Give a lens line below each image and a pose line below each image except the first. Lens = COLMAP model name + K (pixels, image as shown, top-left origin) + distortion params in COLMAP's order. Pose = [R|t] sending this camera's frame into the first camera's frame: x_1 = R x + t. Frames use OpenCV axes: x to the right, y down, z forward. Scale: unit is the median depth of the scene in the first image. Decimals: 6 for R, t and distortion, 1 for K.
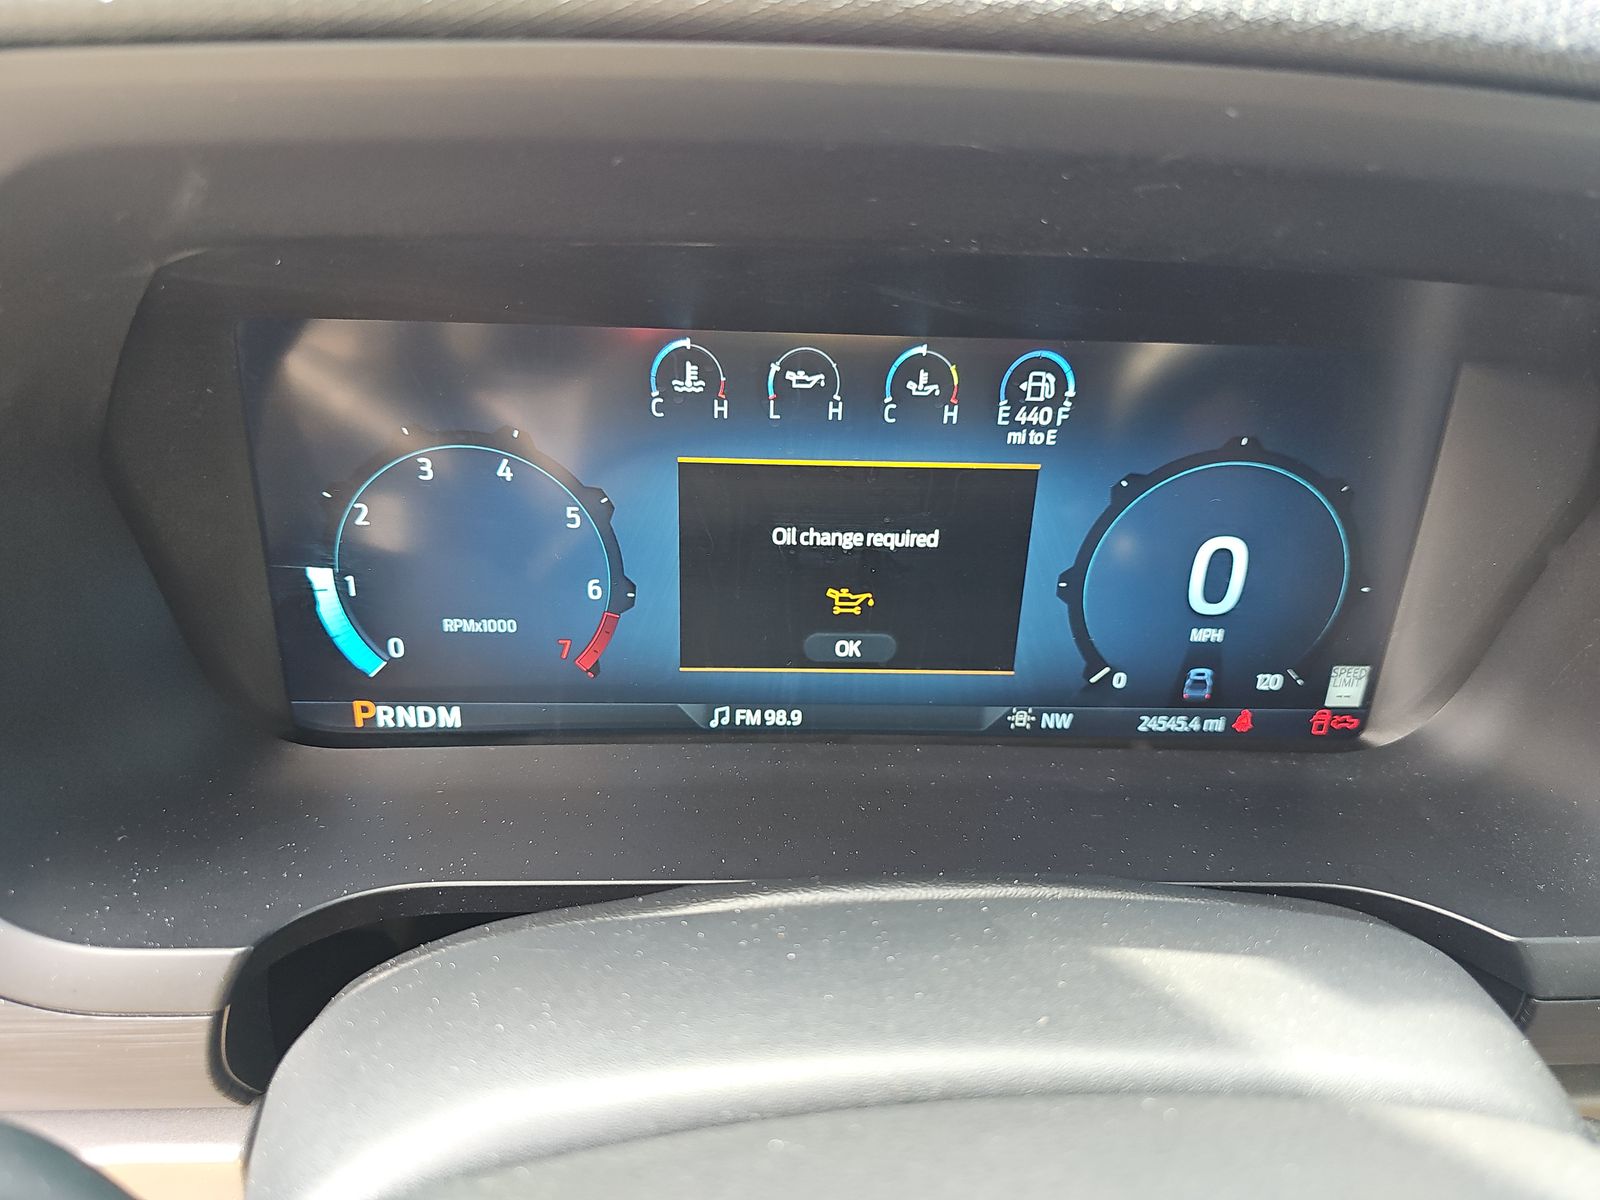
lens RADIAL K [[1071.7, 0, 797.2], [0, 1071.7, 599.9], [0, 0, 1]] dist [0.034058, -0.042053]
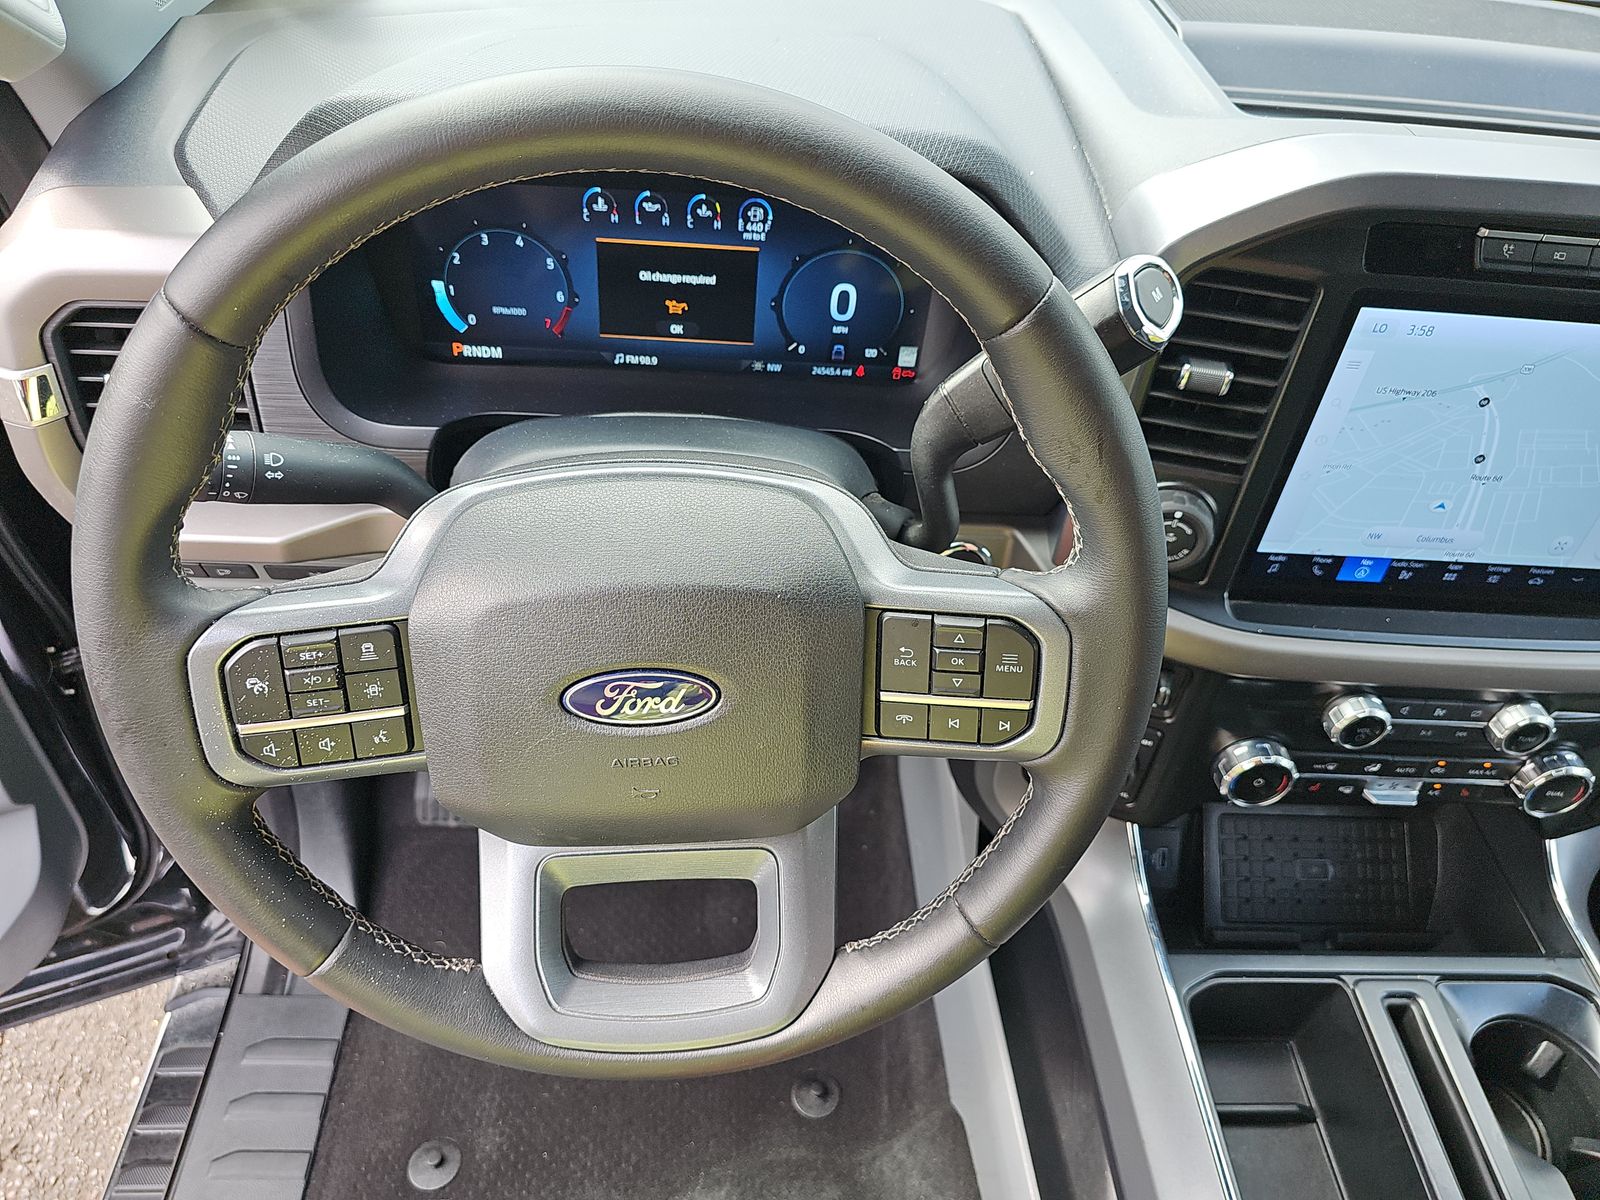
lens RADIAL K [[1071.7, 0, 770.9], [0, 1071.7, 579.7], [0, 0, 1]] dist [0.034058, -0.042053]
pose [[0.999060, 0.043172, 0.003896, 0.262286], [-0.042527, 0.958764, 0.281005, -0.091569], [0.008396, -0.280906, 0.959698, -1.291237]]
